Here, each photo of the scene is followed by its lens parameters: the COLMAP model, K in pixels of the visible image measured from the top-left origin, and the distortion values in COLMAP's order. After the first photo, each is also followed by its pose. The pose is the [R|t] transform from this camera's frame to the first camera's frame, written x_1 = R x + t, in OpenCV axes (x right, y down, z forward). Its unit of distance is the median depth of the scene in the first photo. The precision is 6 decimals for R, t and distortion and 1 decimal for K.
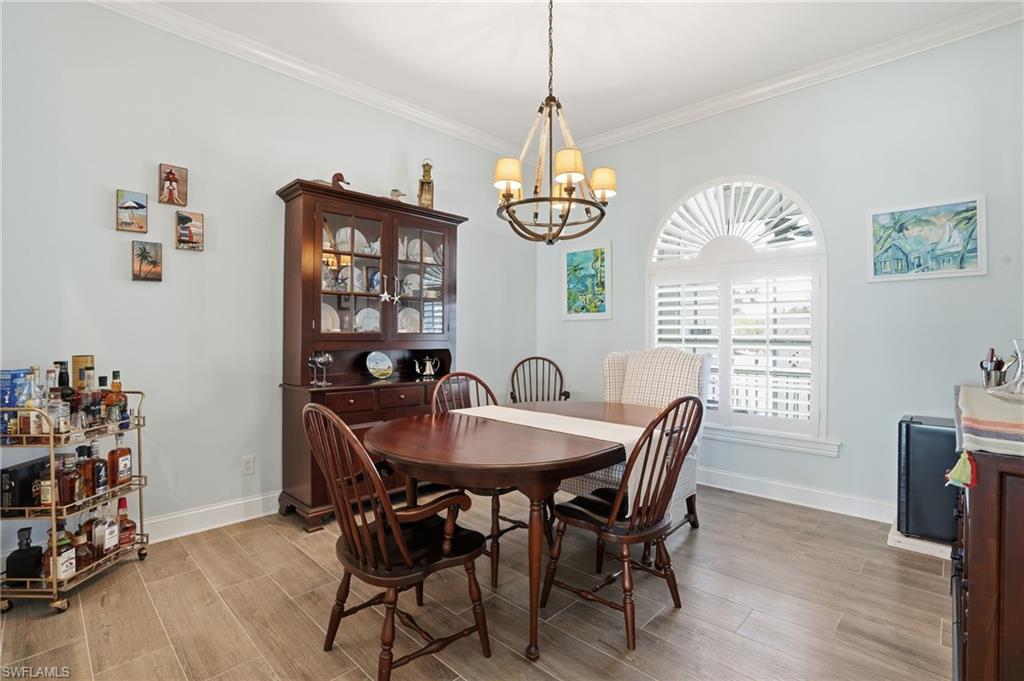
lens RADIAL K [[472.7, 0, 508.1], [0, 472.7, 333.6], [0, 0, 1]] dist [-0.028173, 0.004556]
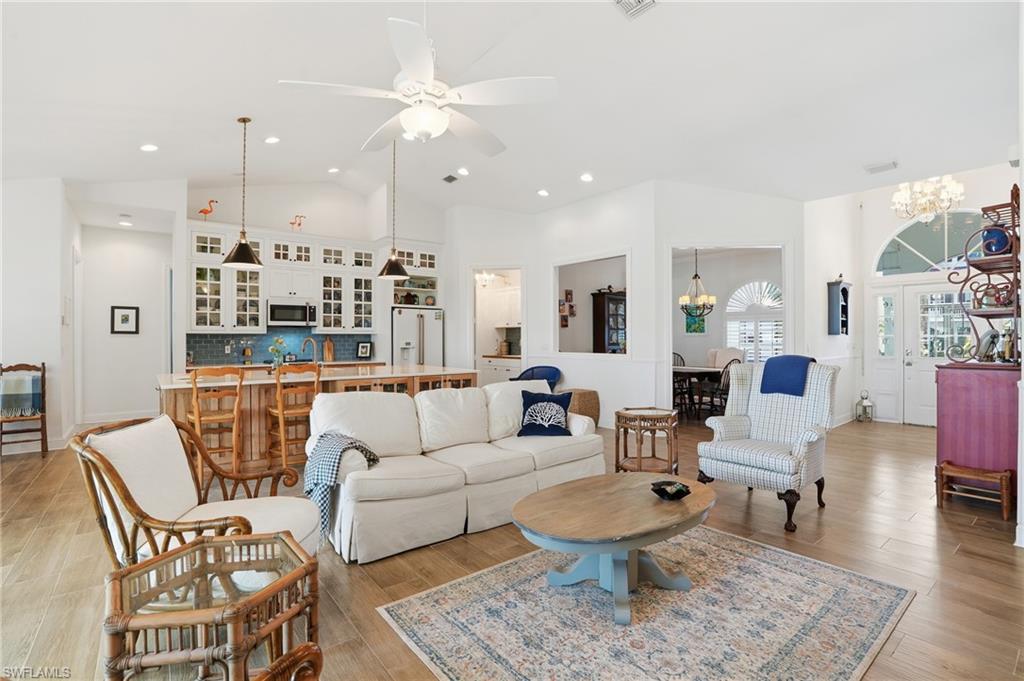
lens RADIAL K [[472.7, 0, 506.8], [0, 472.7, 339.8], [0, 0, 1]] dist [-0.028173, 0.004556]
pose [[0.990245, -0.000091, -0.139337, -0.531671], [0.000675, 0.999991, 0.004145, -0.027173], [0.139336, -0.004199, 0.990236, -1.724891]]
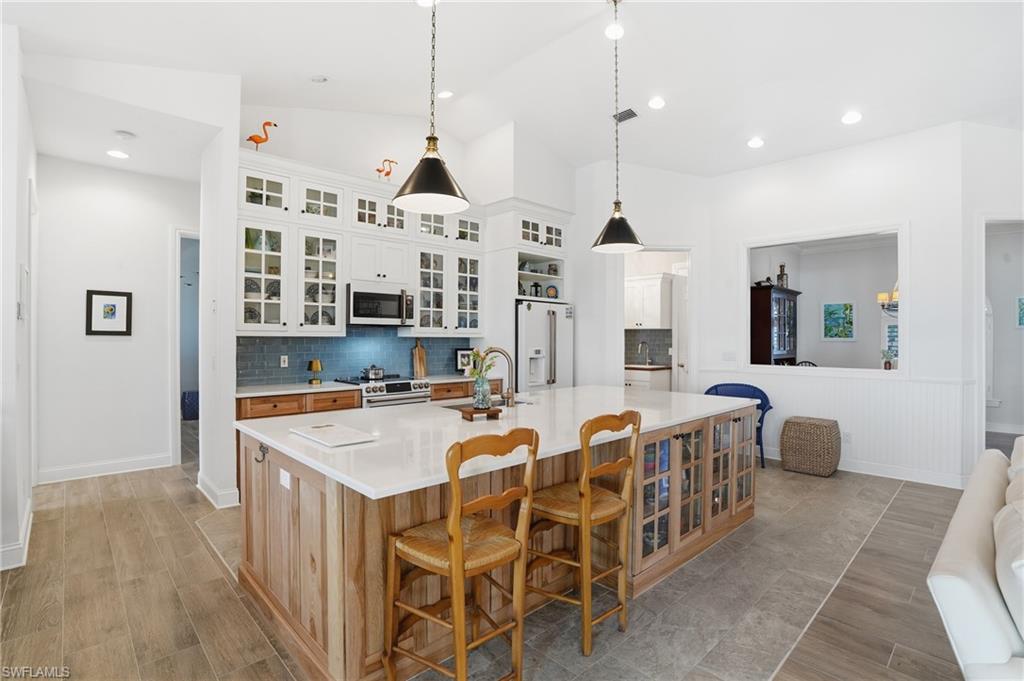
lens RADIAL K [[472.7, 0, 511.4], [0, 472.7, 337.7], [0, 0, 1]] dist [-0.028173, 0.004556]
pose [[0.998773, 0.006365, -0.049112, -1.330294], [-0.006397, 0.999979, -0.000495, -0.046014], [0.049107, 0.000808, 0.998793, -1.140585]]
